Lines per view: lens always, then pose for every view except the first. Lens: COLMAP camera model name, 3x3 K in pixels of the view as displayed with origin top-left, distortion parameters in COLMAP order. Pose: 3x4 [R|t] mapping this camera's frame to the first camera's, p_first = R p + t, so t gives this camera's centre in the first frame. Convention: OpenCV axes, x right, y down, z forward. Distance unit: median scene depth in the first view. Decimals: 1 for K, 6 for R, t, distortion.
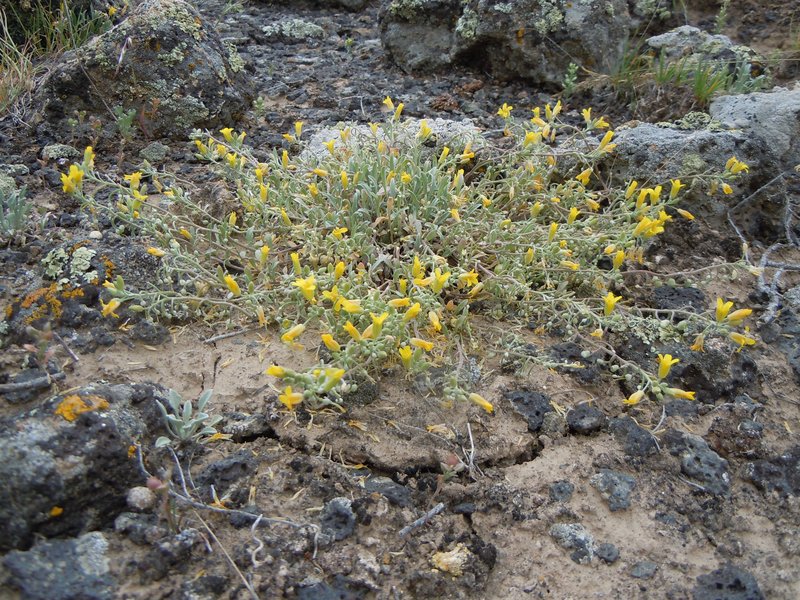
lens RADIAL K [[720.9, 0, 400.0], [0, 720.9, 300.0], [0, 0, 1]] dist [0.076417, -0.205569]
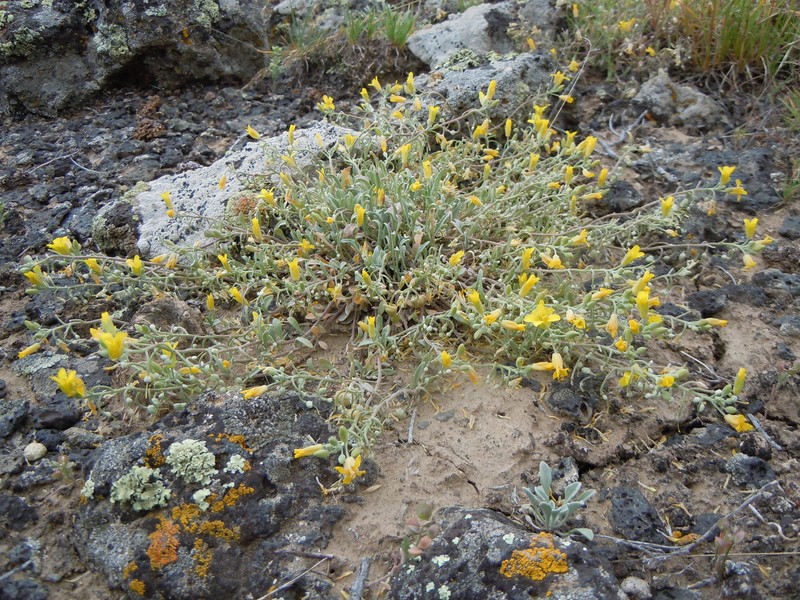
lens RADIAL K [[720.9, 0, 400.0], [0, 720.9, 300.0], [0, 0, 1]] dist [0.076417, -0.205569]
pose [[0.681302, -0.461657, 0.568067, -0.318435], [0.443499, 0.877725, 0.181406, -0.115709], [-0.582354, 0.128344, 0.802740, 0.147796]]
